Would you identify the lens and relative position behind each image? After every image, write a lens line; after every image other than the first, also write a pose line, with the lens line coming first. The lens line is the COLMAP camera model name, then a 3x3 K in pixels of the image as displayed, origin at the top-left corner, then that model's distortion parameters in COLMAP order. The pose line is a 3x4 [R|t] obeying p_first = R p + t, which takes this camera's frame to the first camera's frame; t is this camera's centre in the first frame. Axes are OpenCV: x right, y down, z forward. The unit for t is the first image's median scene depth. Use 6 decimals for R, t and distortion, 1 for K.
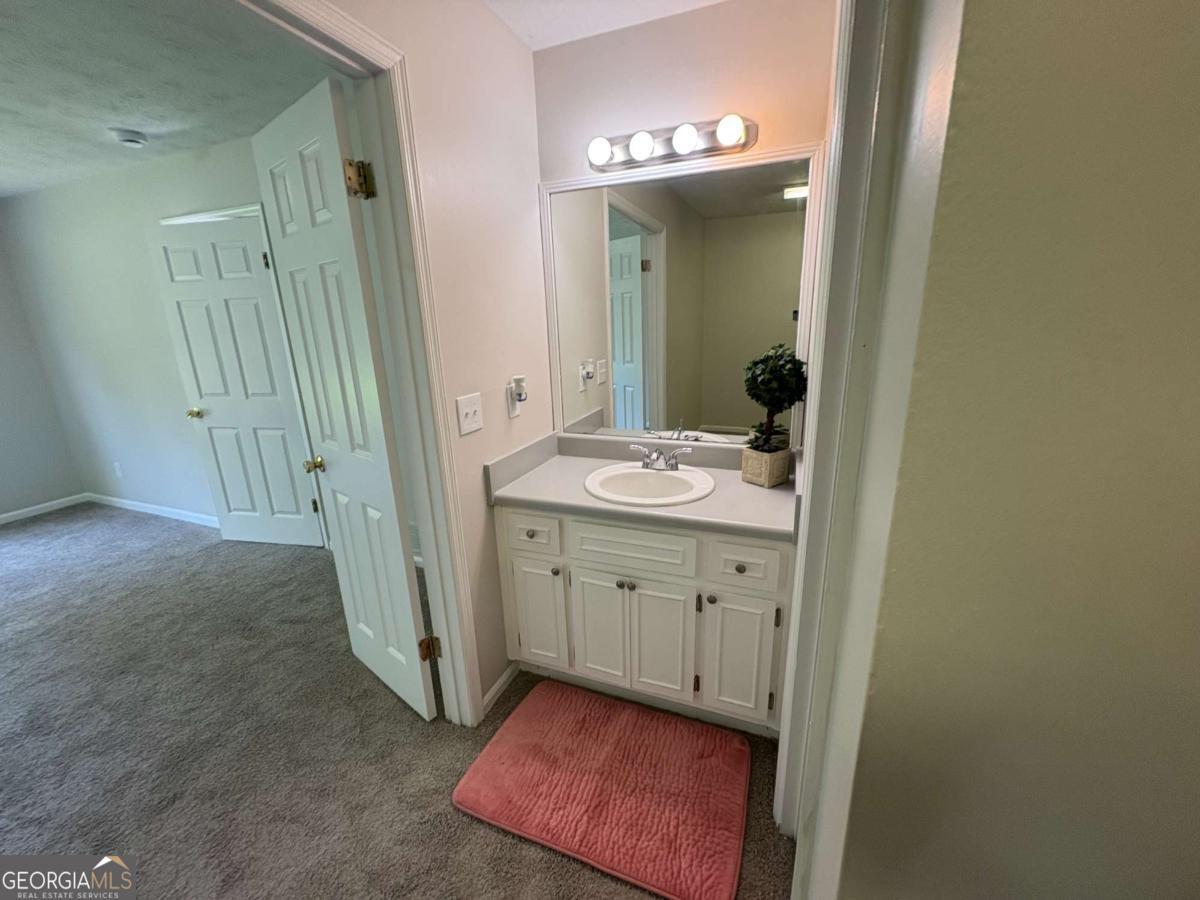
lens RADIAL K [[476.3, 0, 601.7], [0, 476.3, 449.3], [0, 0, 1]] dist [0.002753, -0.000219]
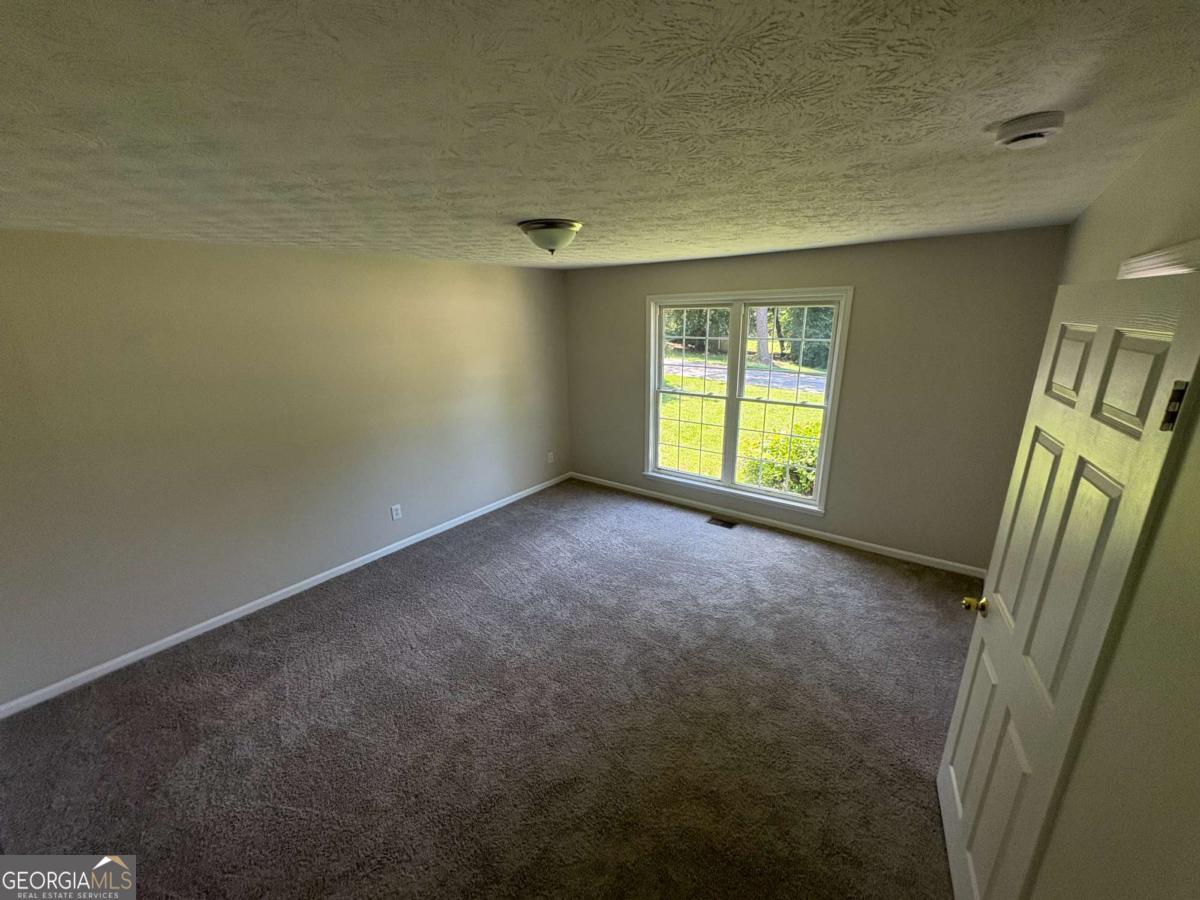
lens RADIAL K [[476.3, 0, 599.5], [0, 476.3, 454.3], [0, 0, 1]] dist [0.002753, -0.000219]
pose [[-0.280581, 0.312973, -0.907371, -0.302138], [-0.216678, 0.900289, 0.377532, -0.410683], [0.935053, 0.302535, -0.184790, 0.723750]]
